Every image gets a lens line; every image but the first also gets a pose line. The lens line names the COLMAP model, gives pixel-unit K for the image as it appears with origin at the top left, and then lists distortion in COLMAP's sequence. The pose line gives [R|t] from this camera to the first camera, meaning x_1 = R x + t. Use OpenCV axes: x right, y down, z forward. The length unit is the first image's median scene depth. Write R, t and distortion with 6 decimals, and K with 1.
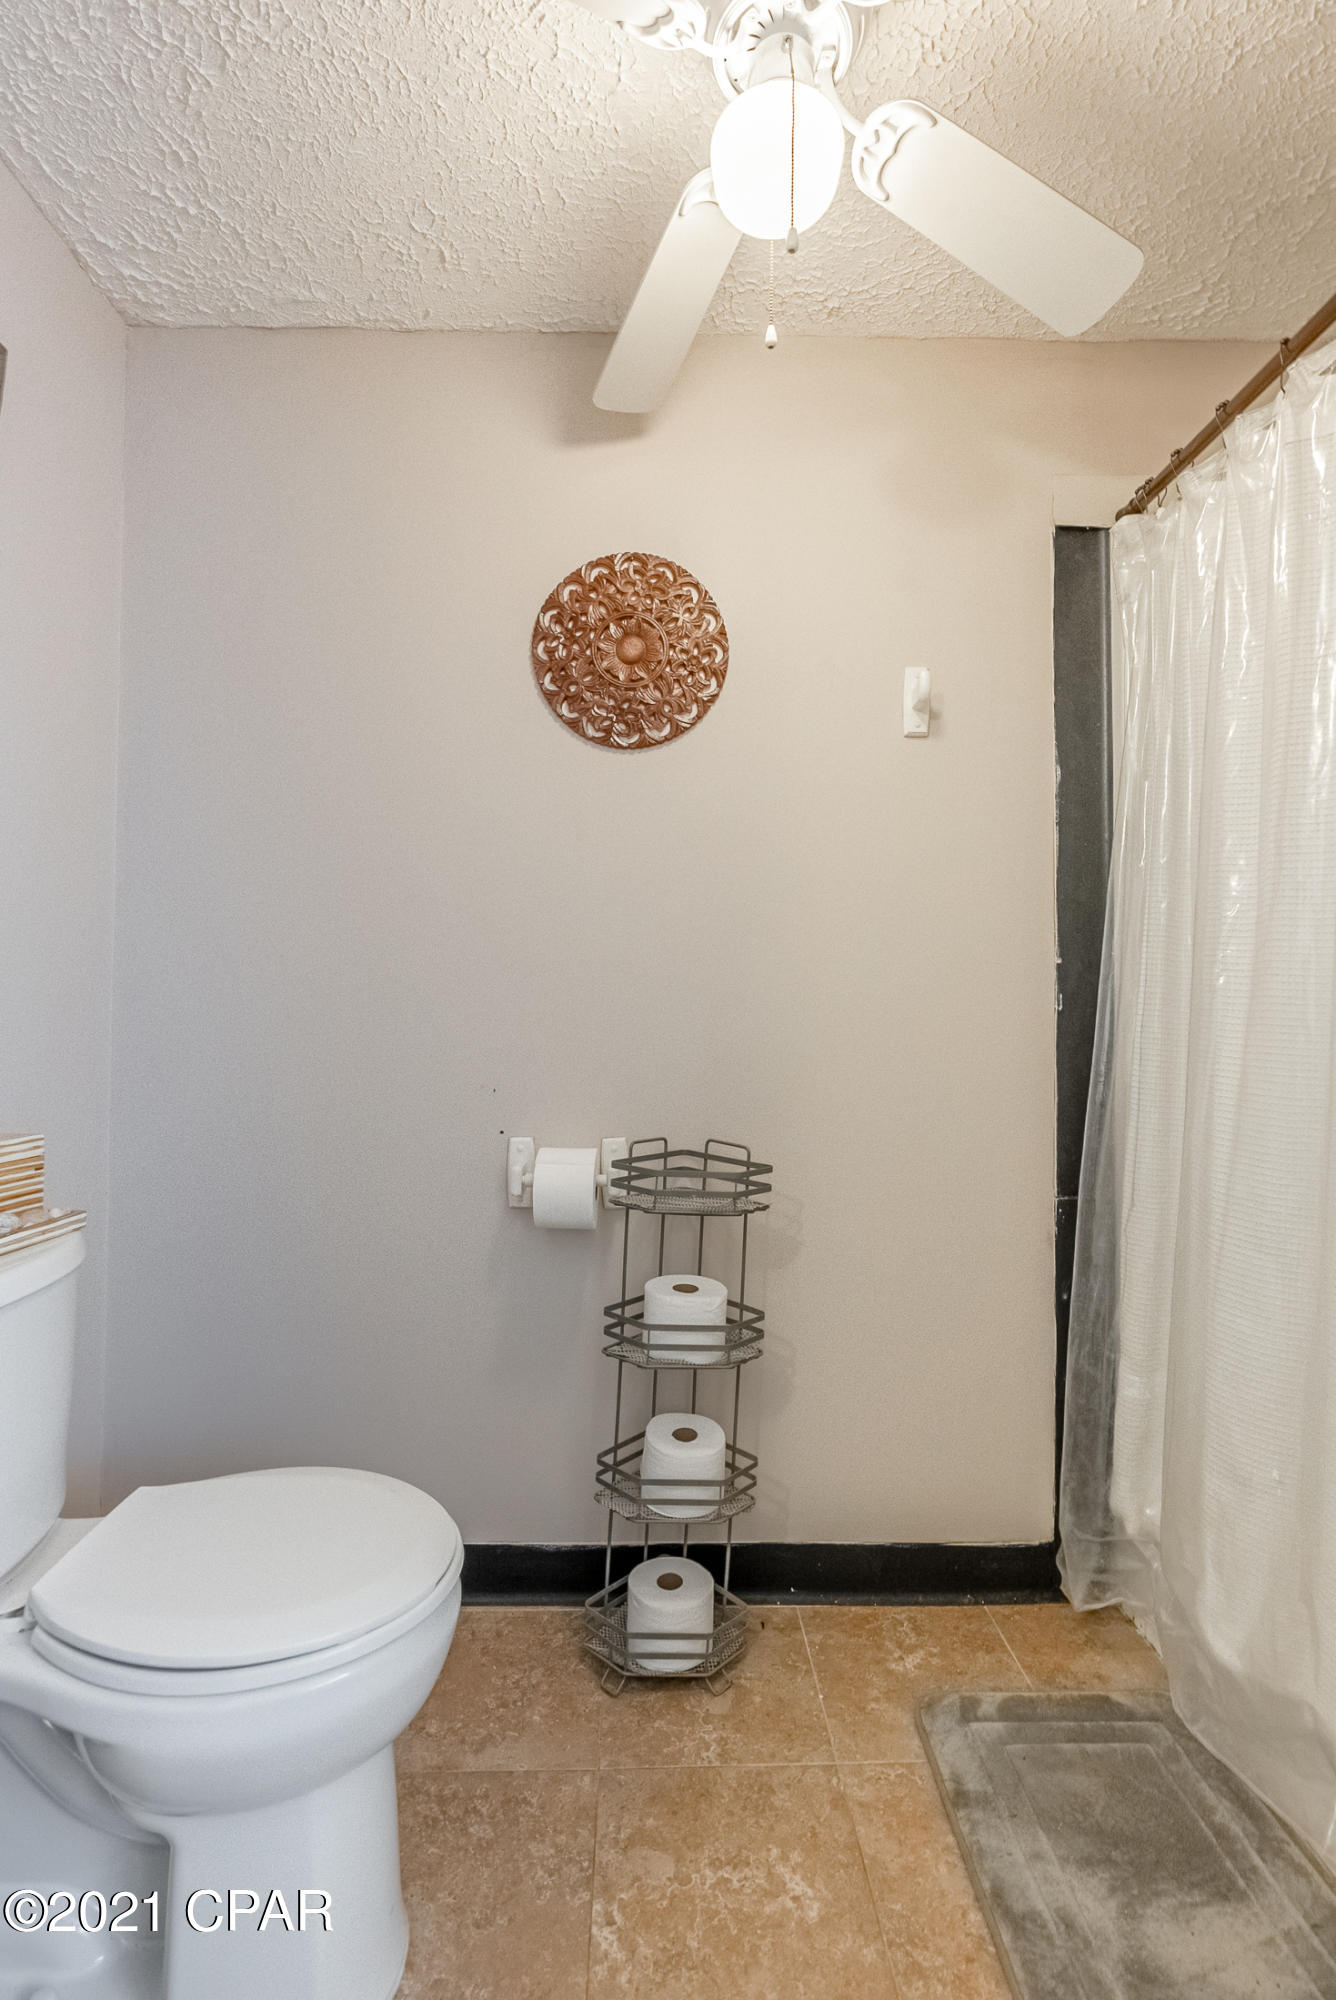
lens RADIAL K [[909.0, 0, 676.7], [0, 909.0, 1003.9], [0, 0, 1]] dist [-0.009282, 0.002460]
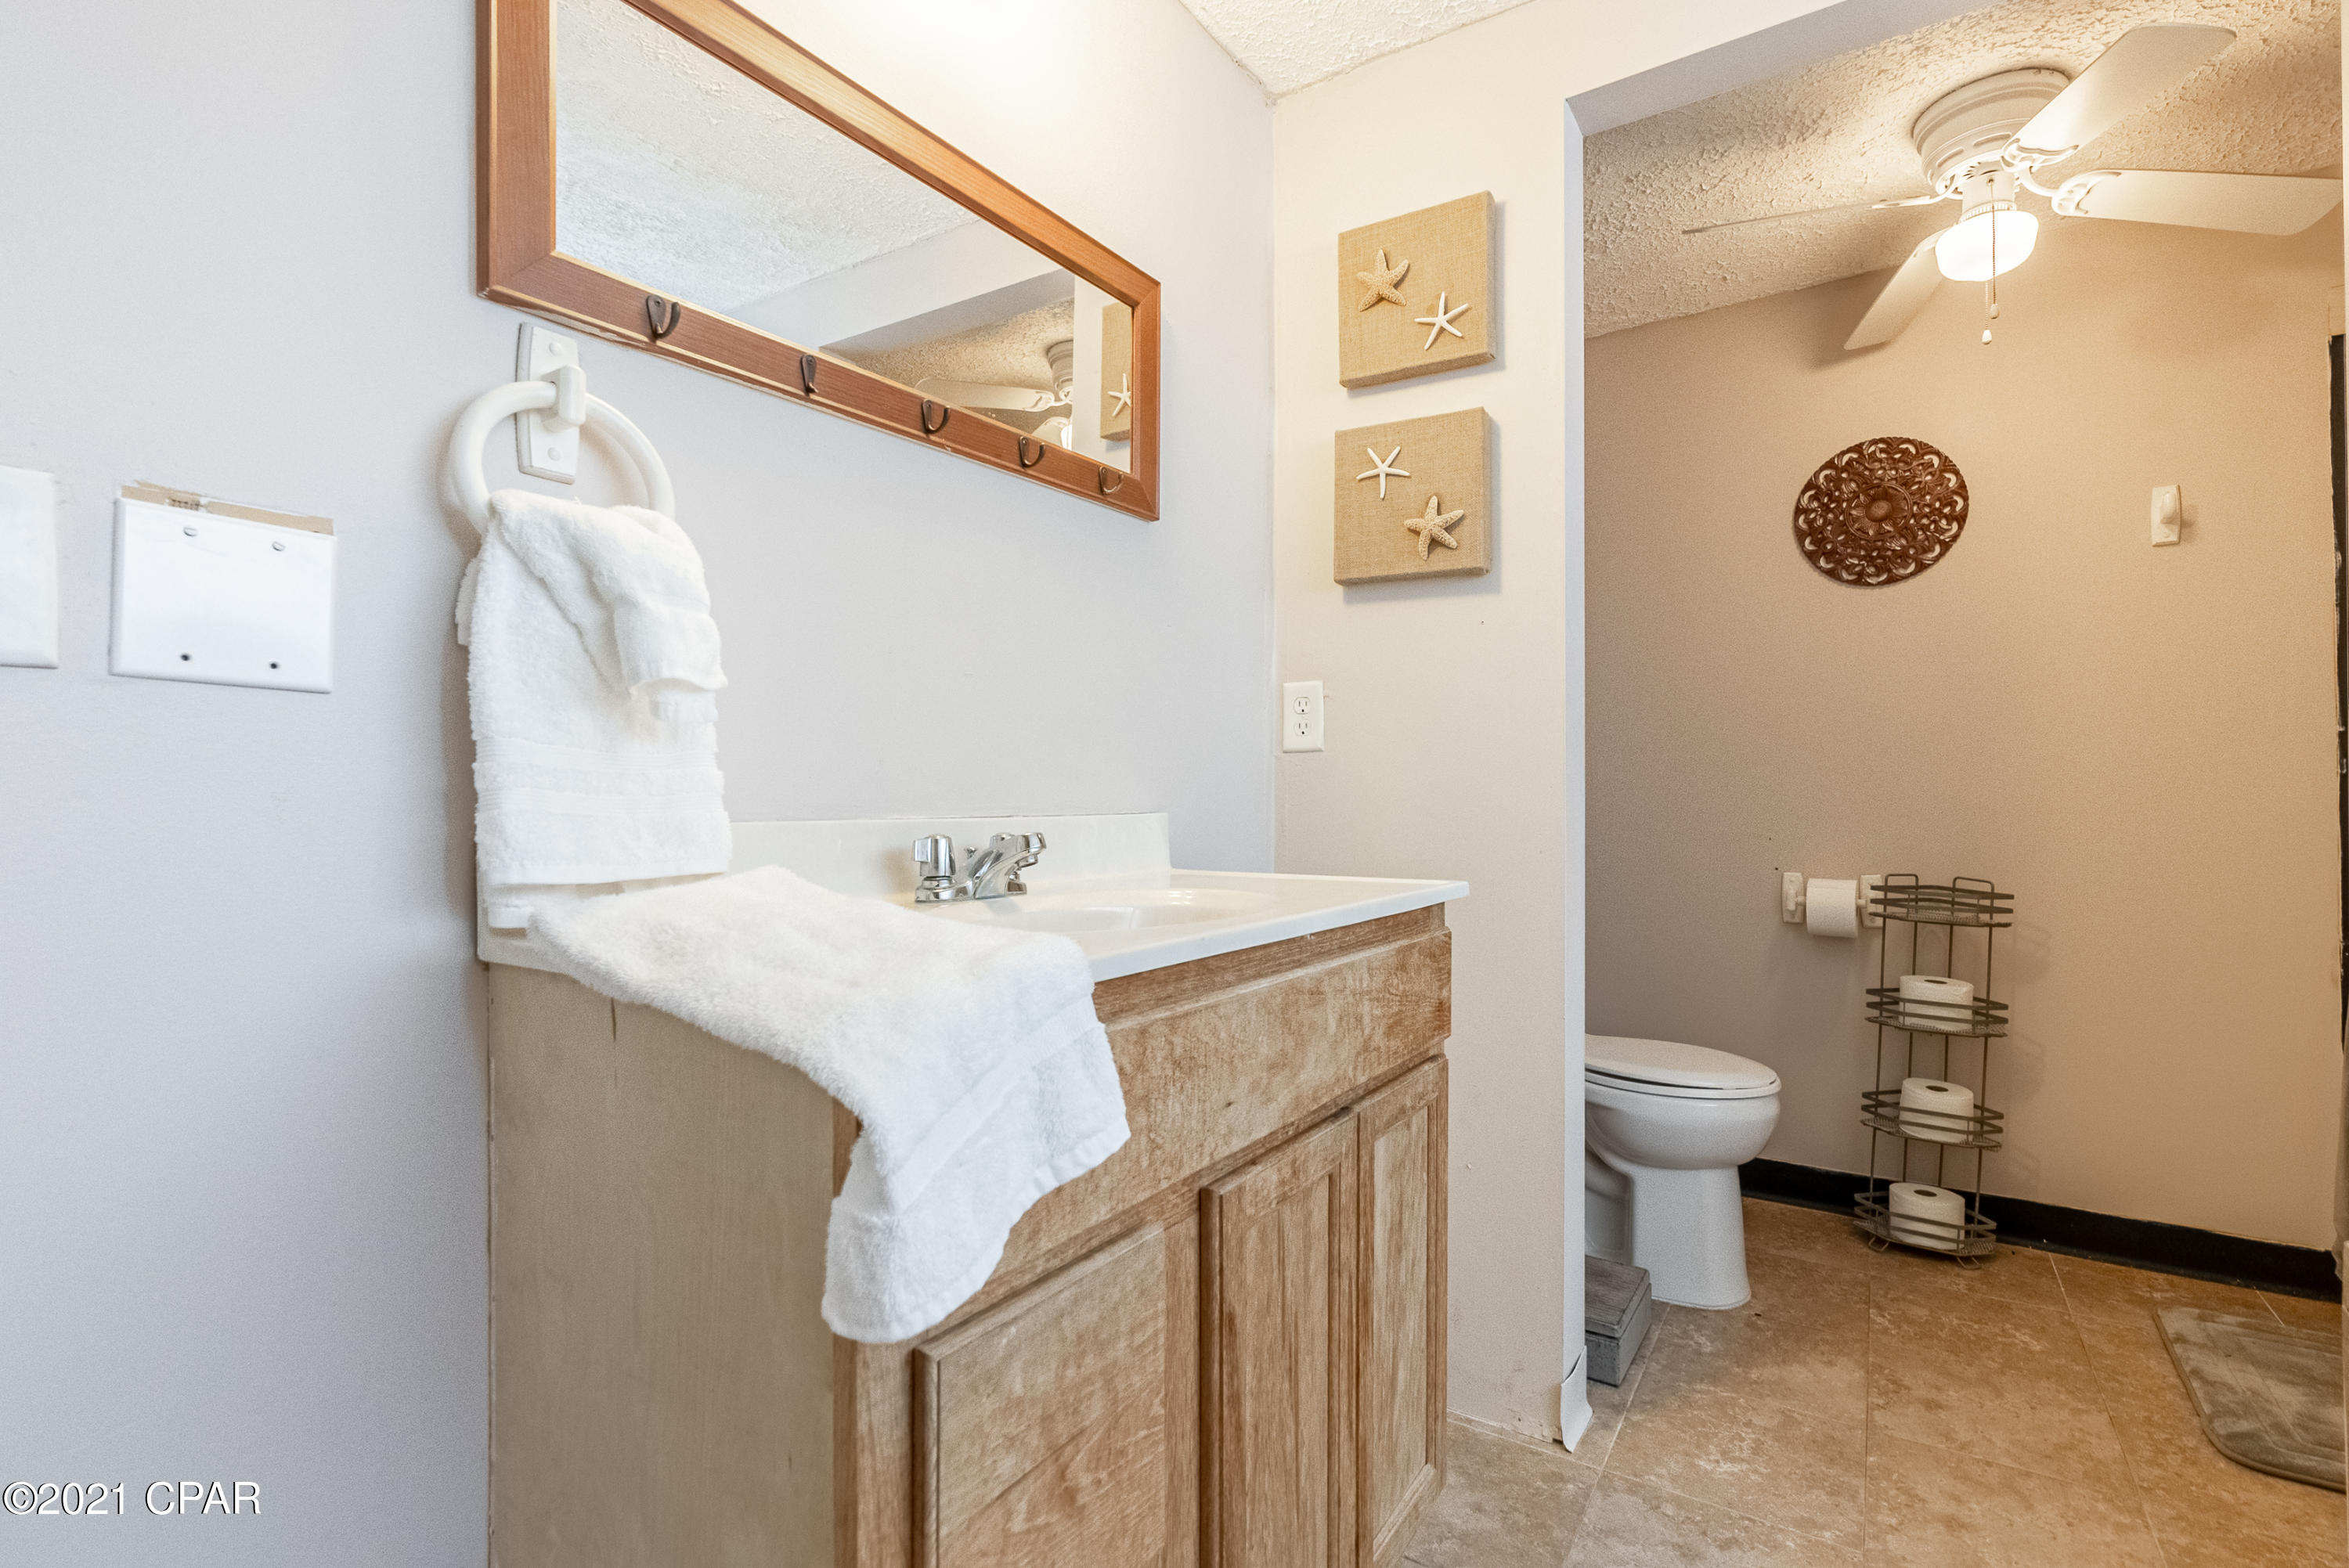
lens RADIAL K [[1067.6, 0, 1190.9], [0, 1067.6, 785.7], [0, 0, 1]] dist [-0.009282, 0.002460]
pose [[0.816990, -0.015335, -0.576447, 0.019605], [0.009429, 0.999868, -0.013236, 0.027056], [0.576574, 0.005379, 0.817027, -0.909235]]
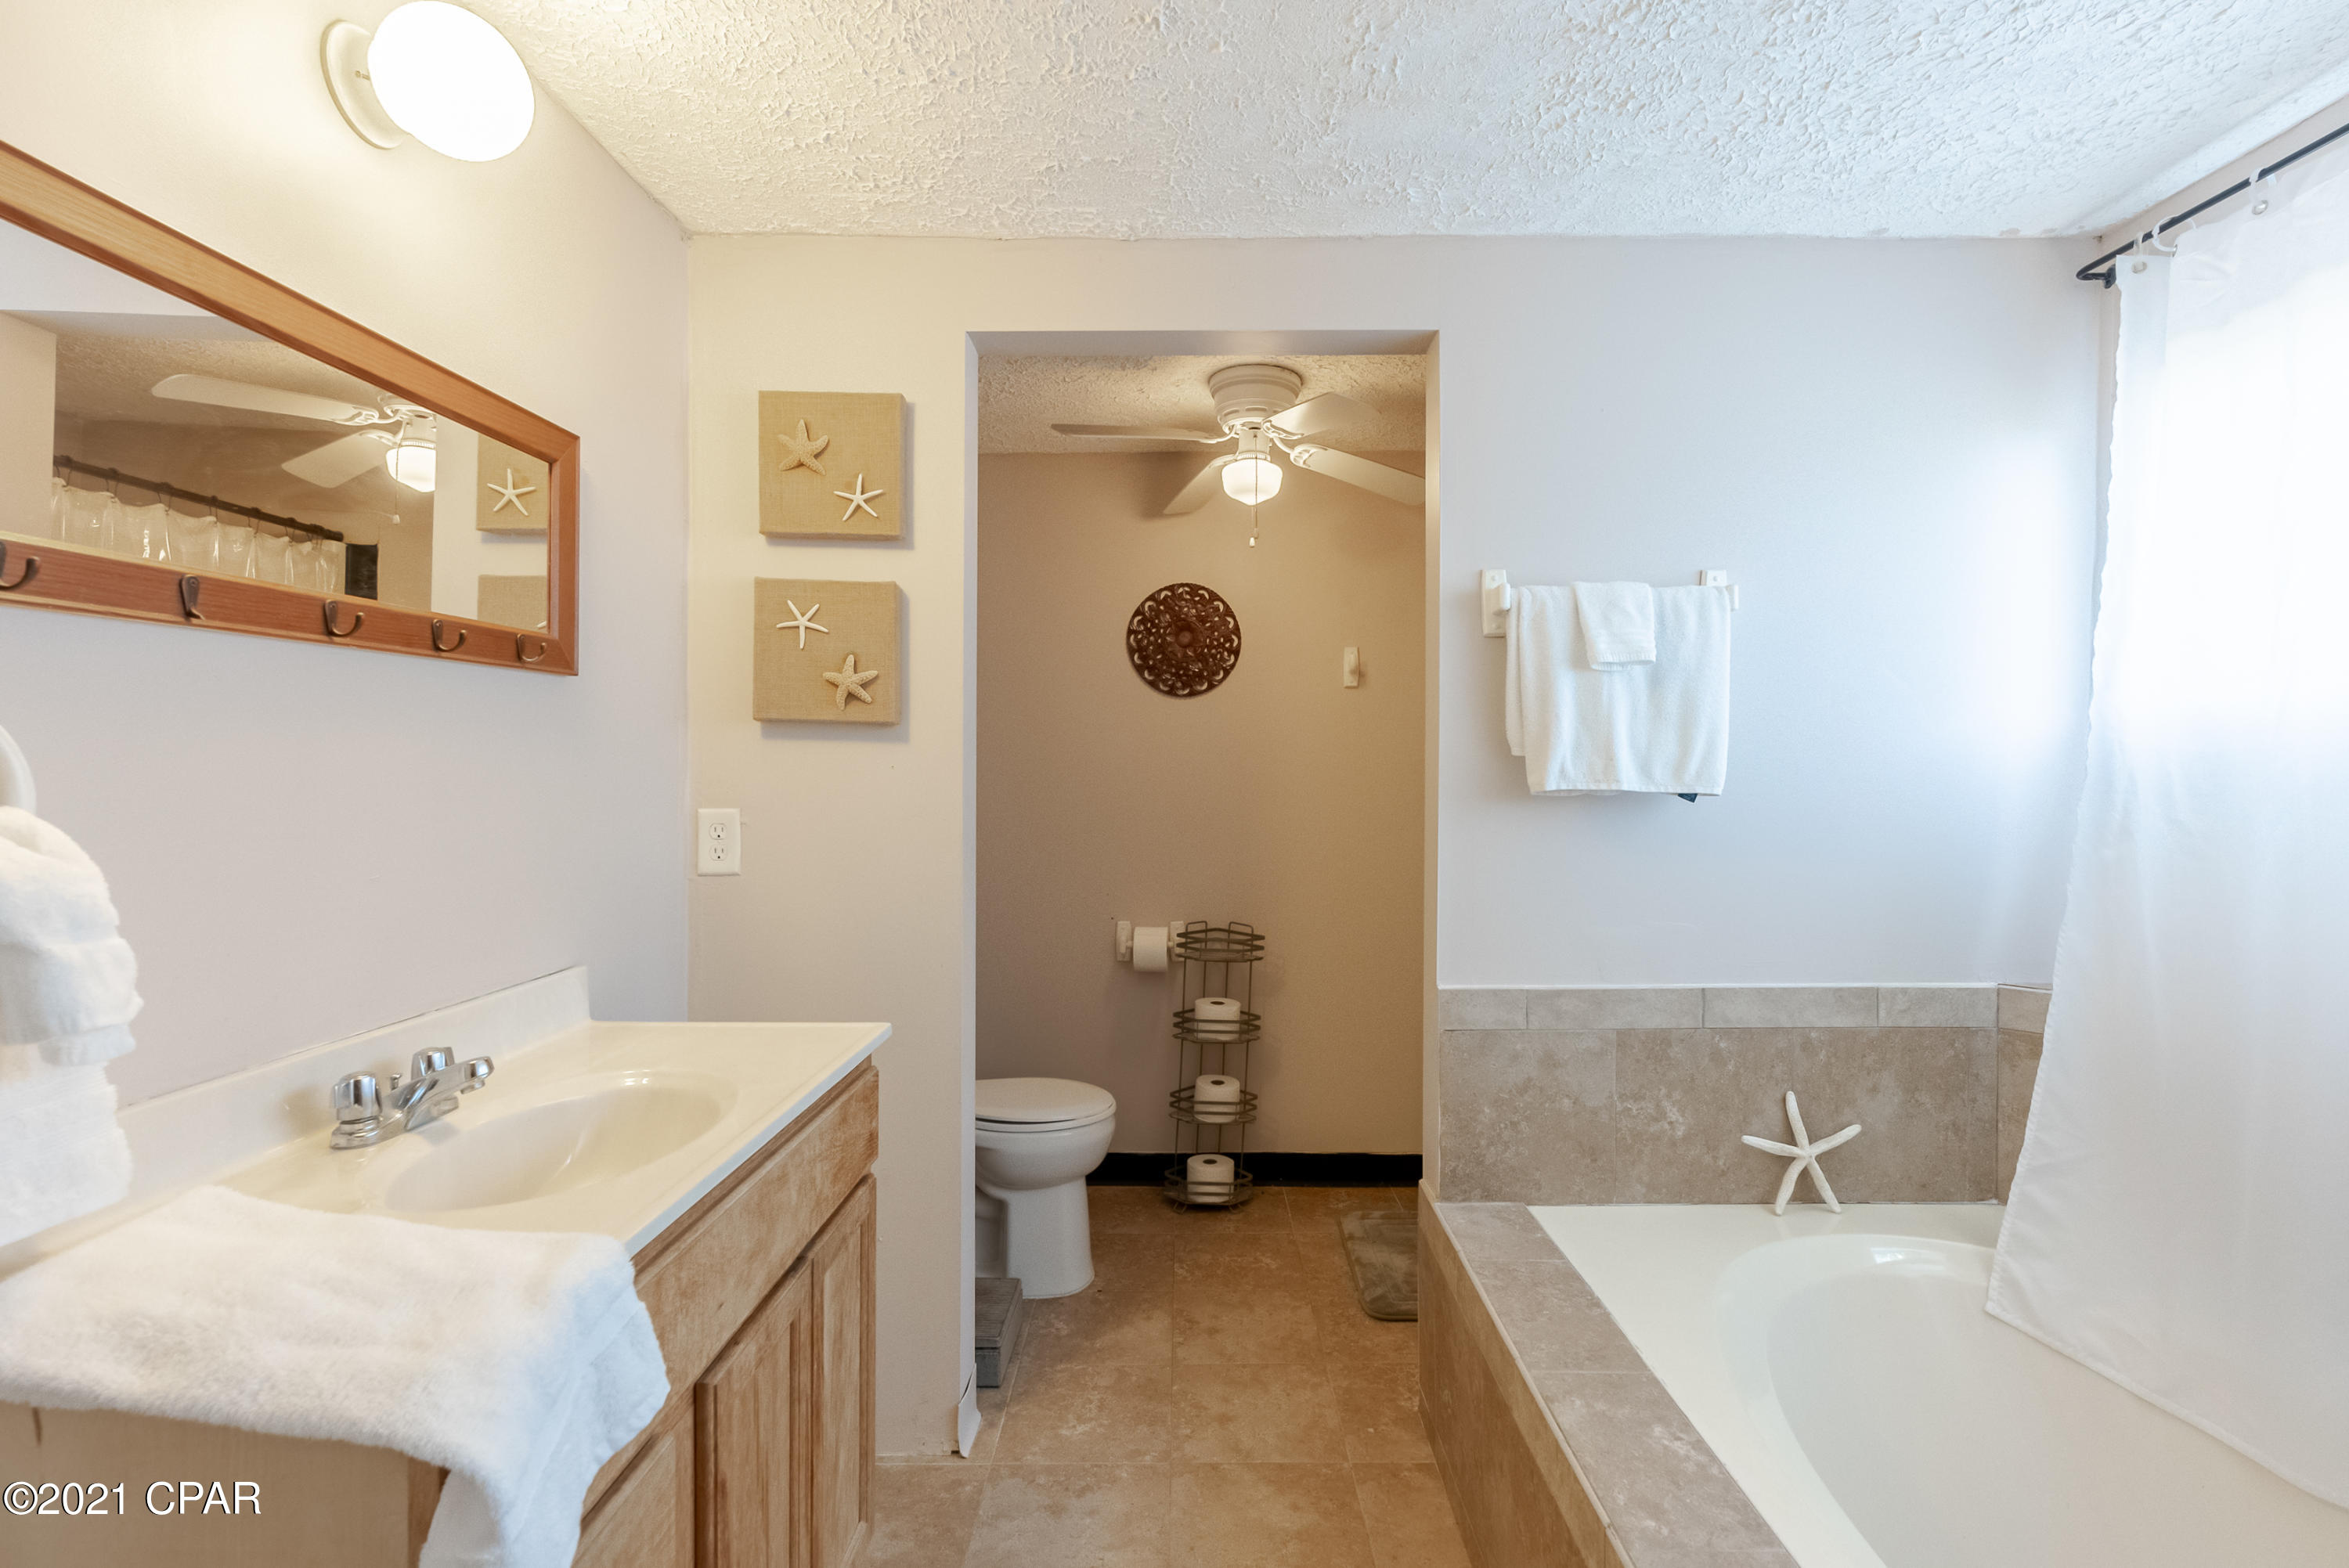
lens RADIAL K [[1067.6, 0, 1188.4], [0, 1067.6, 782.7], [0, 0, 1]] dist [-0.009282, 0.002460]
pose [[0.999360, -0.006516, -0.035170, 0.027885], [0.006841, 0.999935, 0.009147, -0.143164], [0.035108, -0.009382, 0.999339, -1.088769]]
